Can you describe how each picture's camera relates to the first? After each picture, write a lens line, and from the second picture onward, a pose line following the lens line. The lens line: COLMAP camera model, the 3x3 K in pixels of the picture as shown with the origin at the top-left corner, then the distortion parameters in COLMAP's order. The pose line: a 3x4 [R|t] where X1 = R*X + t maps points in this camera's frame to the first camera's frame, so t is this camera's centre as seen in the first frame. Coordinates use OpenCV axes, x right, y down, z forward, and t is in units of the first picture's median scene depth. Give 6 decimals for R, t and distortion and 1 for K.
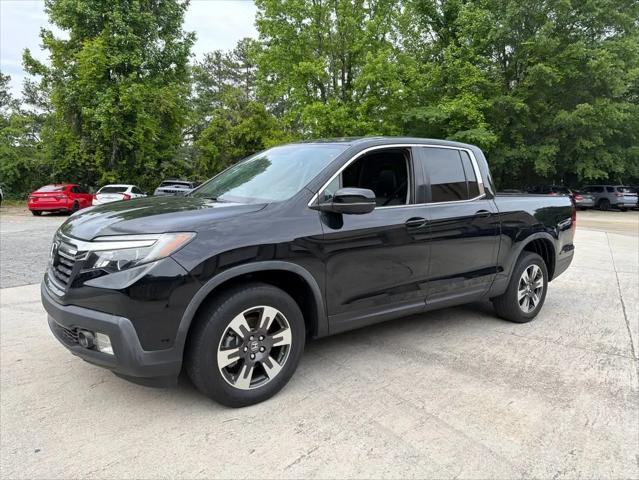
lens RADIAL K [[446.2, 0, 320.1], [0, 446.2, 234.8], [0, 0, 1]] dist [0.054354, -0.079749]
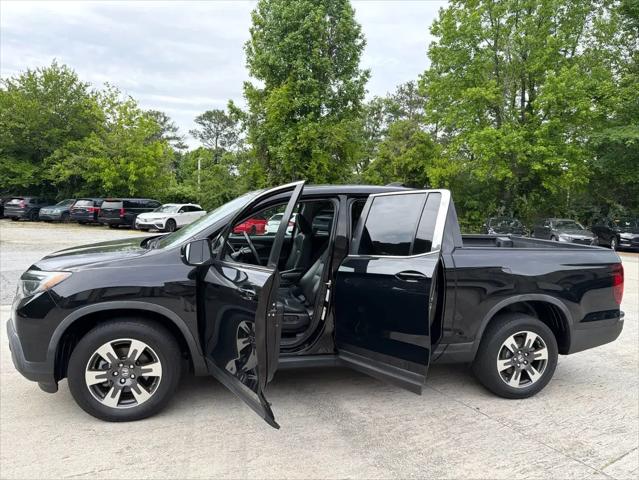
lens RADIAL K [[441.4, 0, 320.0], [0, 441.4, 248.6], [0, 0, 1]] dist [0.057170, -0.076289]
pose [[0.909798, 0.050985, -0.411907, 0.082133], [-0.061818, 0.998003, -0.013010, -0.009523], [0.410421, 0.037300, 0.911133, 0.014286]]
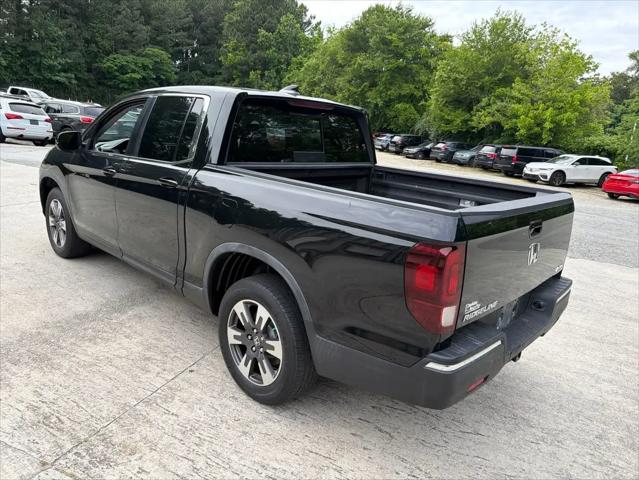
lens RADIAL K [[447.1, 0, 319.5], [0, 447.1, 240.0], [0, 0, 1]] dist [0.039526, -0.056227]
pose [[0.166107, 0.229968, -0.958918, 0.177244], [-0.190423, 0.961604, 0.197627, -0.022948], [0.967547, 0.149772, 0.203520, 0.170488]]
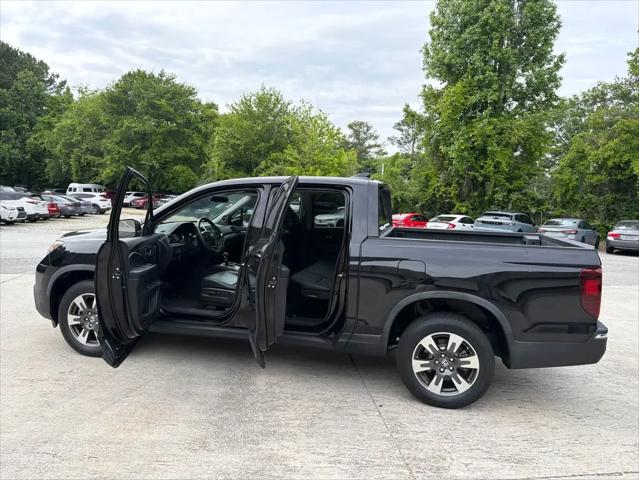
lens RADIAL K [[441.2, 0, 319.3], [0, 441.2, 245.8], [0, 0, 1]] dist [0.058077, -0.085992]
pose [[0.636957, 0.077625, -0.766981, 0.160303], [-0.108640, 0.994027, 0.010382, -0.011236], [0.763206, 0.076712, 0.641586, 0.062084]]
